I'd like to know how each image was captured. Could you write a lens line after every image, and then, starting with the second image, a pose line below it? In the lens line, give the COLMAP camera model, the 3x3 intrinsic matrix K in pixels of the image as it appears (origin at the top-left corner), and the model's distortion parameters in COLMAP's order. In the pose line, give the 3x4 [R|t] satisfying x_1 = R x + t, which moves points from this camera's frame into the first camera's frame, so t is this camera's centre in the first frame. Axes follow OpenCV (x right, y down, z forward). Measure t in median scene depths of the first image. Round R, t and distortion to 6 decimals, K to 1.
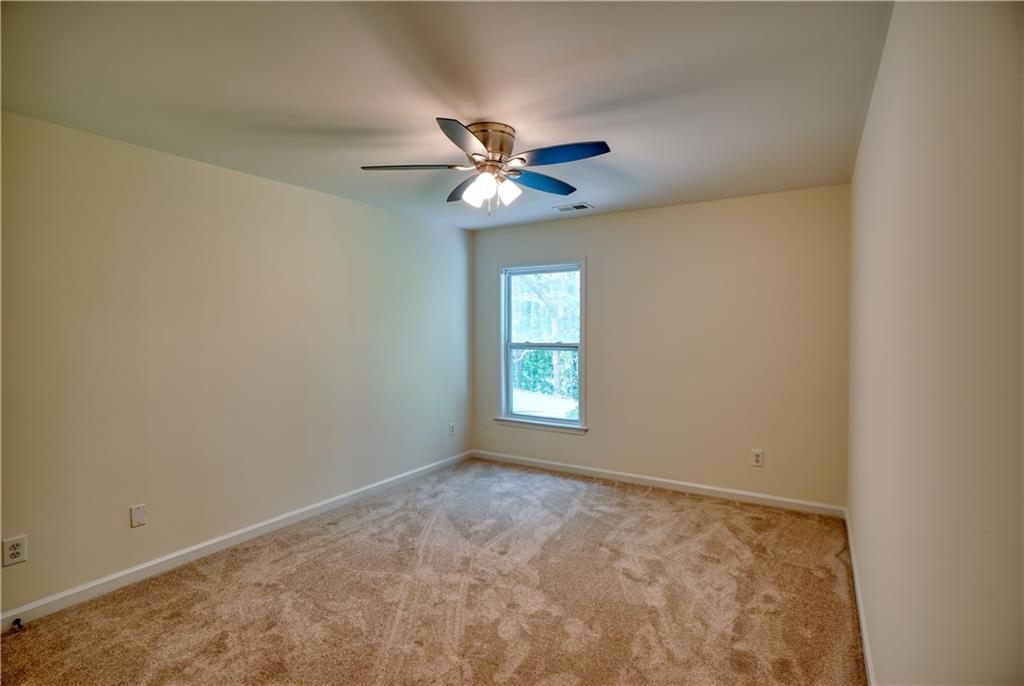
lens RADIAL K [[483.0, 0, 513.2], [0, 483.0, 336.3], [0, 0, 1]] dist [-0.042144, 0.000179]
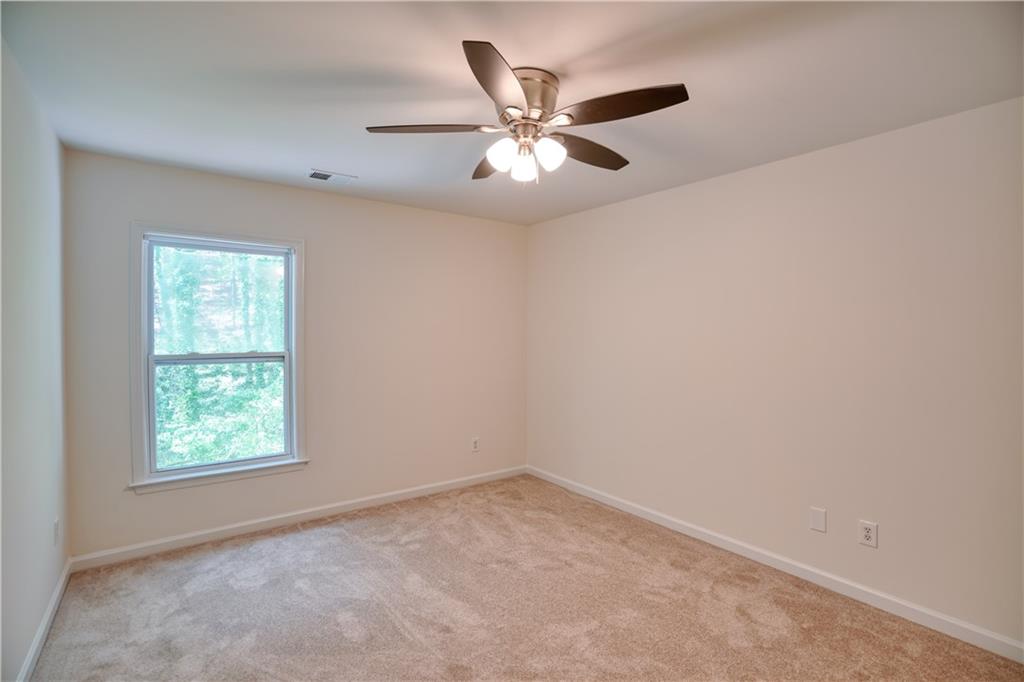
lens RADIAL K [[476.3, 0, 511.5], [0, 476.3, 337.4], [0, 0, 1]] dist [-0.067149, 0.024069]
pose [[0.356509, -0.008405, 0.934254, -0.483656], [0.014999, 0.999882, 0.003271, -0.005415], [-0.934171, 0.012847, 0.356593, 0.462289]]
